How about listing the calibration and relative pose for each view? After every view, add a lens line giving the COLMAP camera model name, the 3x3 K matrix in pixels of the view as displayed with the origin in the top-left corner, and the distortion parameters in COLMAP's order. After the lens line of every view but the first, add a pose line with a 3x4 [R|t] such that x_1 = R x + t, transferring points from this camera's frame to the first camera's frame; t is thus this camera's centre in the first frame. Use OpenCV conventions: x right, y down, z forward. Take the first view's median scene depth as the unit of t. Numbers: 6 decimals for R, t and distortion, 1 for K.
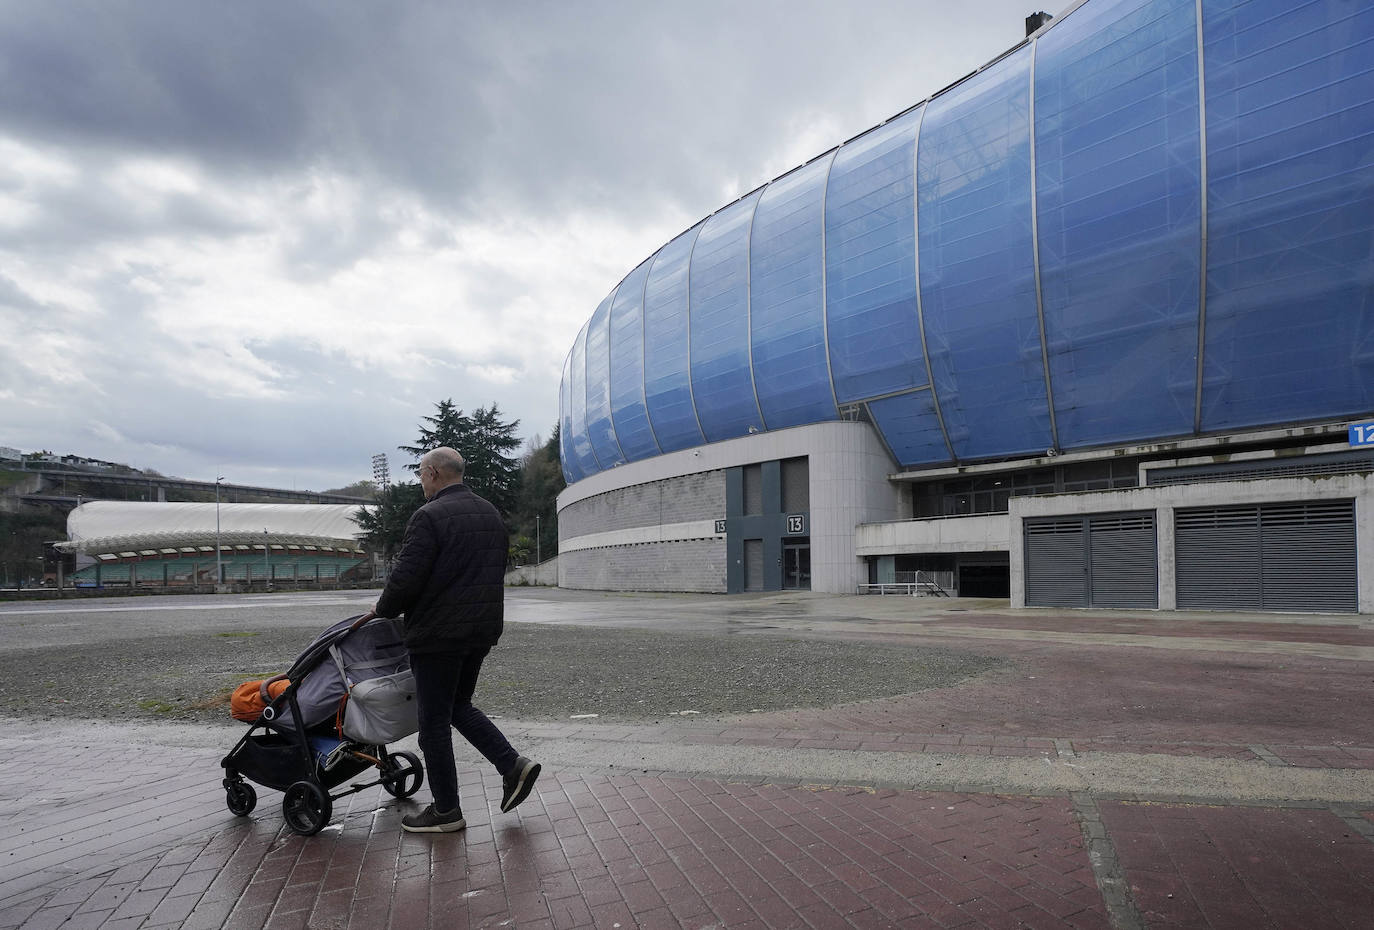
lens RADIAL K [[716.0, 0, 813.4], [0, 716.0, 563.6], [0, 0, 1]] dist [0.003279, 0.004059]
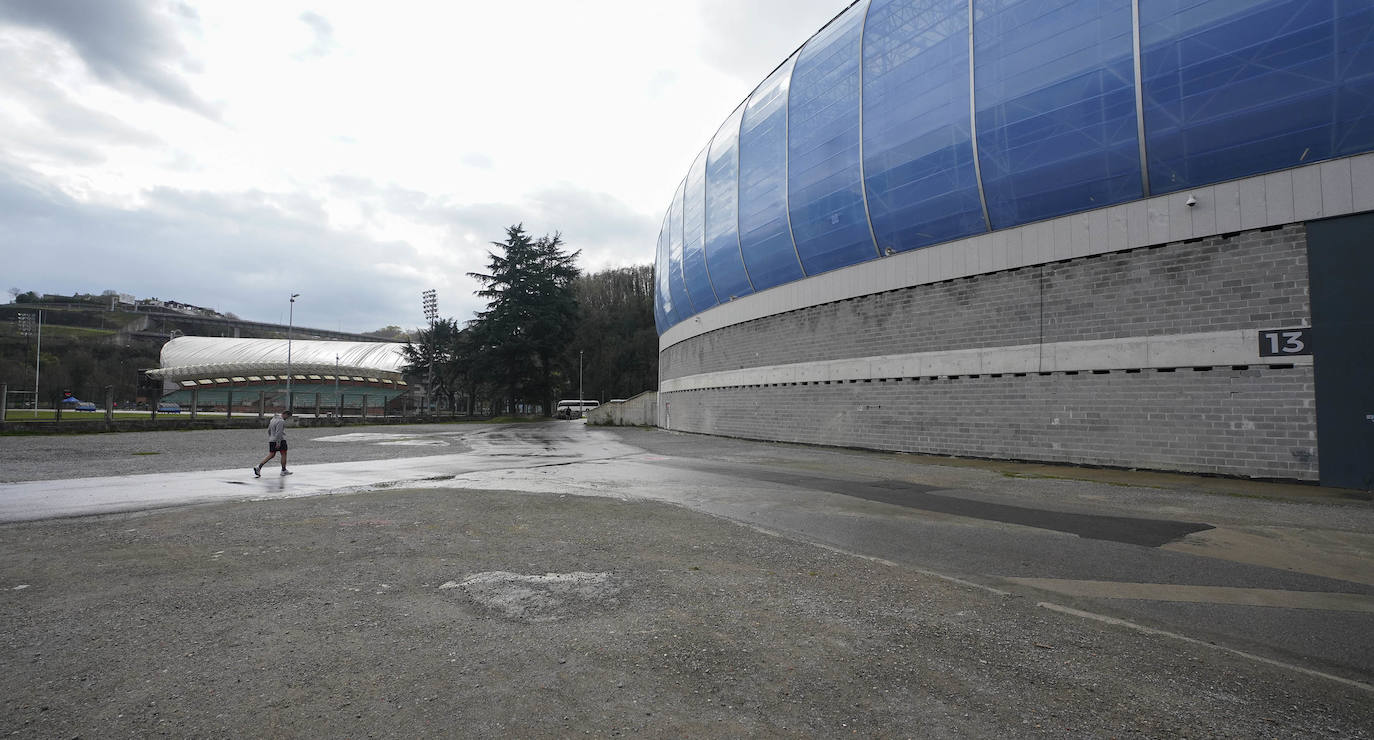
lens RADIAL K [[600.5, 0, 696.4], [0, 600.5, 369.2], [0, 0, 1]] dist [-0.005284, 0.003006]
pose [[0.996623, 0.016877, -0.080362, -0.198724], [-0.020986, 0.998500, -0.050568, -0.001999], [0.079388, 0.052084, 0.995482, 0.227525]]
